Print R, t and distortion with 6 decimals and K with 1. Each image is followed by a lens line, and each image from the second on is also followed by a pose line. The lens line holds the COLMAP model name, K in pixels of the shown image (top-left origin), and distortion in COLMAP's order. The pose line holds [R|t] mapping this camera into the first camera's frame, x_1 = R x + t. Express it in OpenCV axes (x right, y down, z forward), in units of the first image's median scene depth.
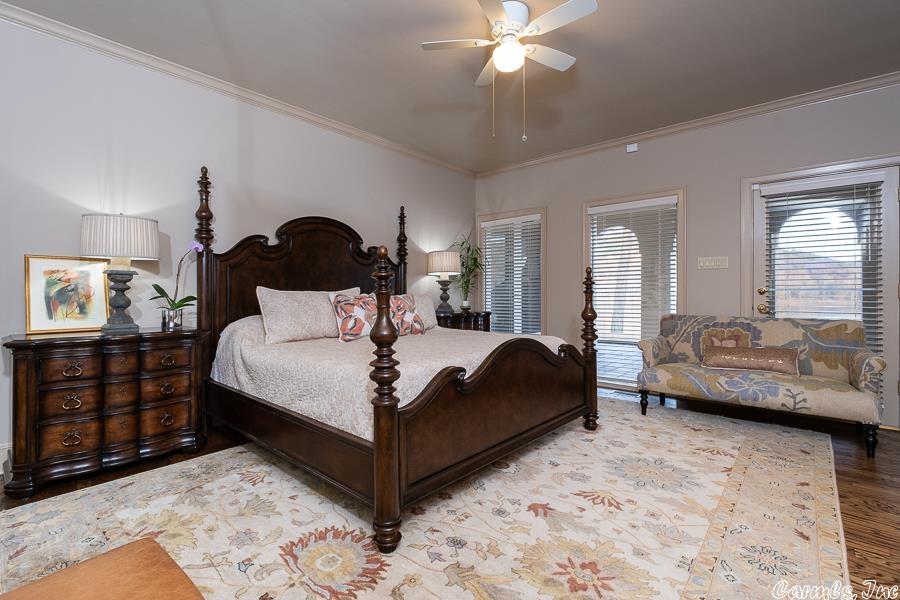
lens RADIAL K [[407.5, 0, 449.1], [0, 407.5, 290.5], [0, 0, 1]] dist [-0.002077, -0.000110]
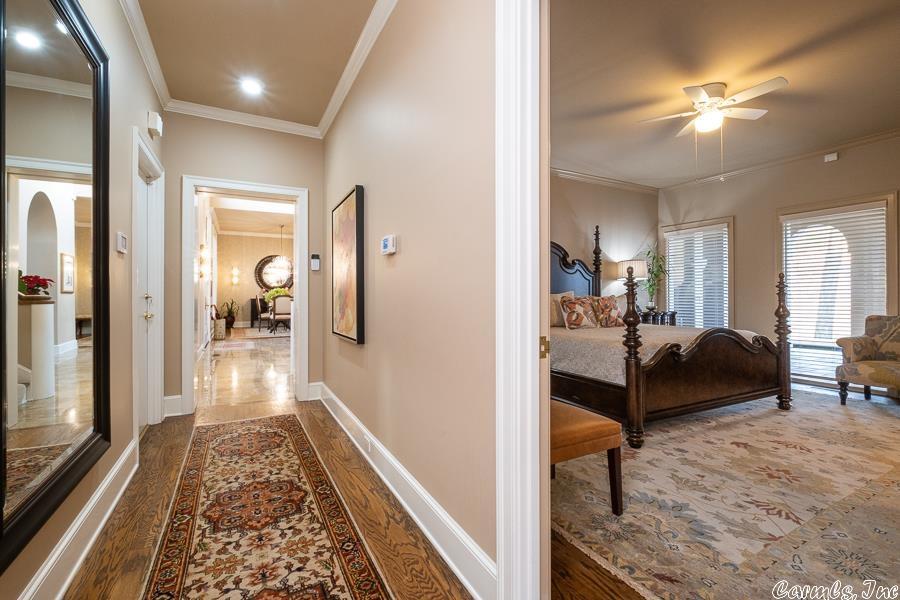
lens RADIAL K [[397.6, 0, 452.5], [0, 397.6, 292.2], [0, 0, 1]] dist [-0.001737, -0.000216]
pose [[0.935492, -0.004322, -0.353322, -0.147404], [0.003062, 0.999987, -0.004126, 0.000916], [0.353335, 0.002778, 0.935493, -0.428467]]
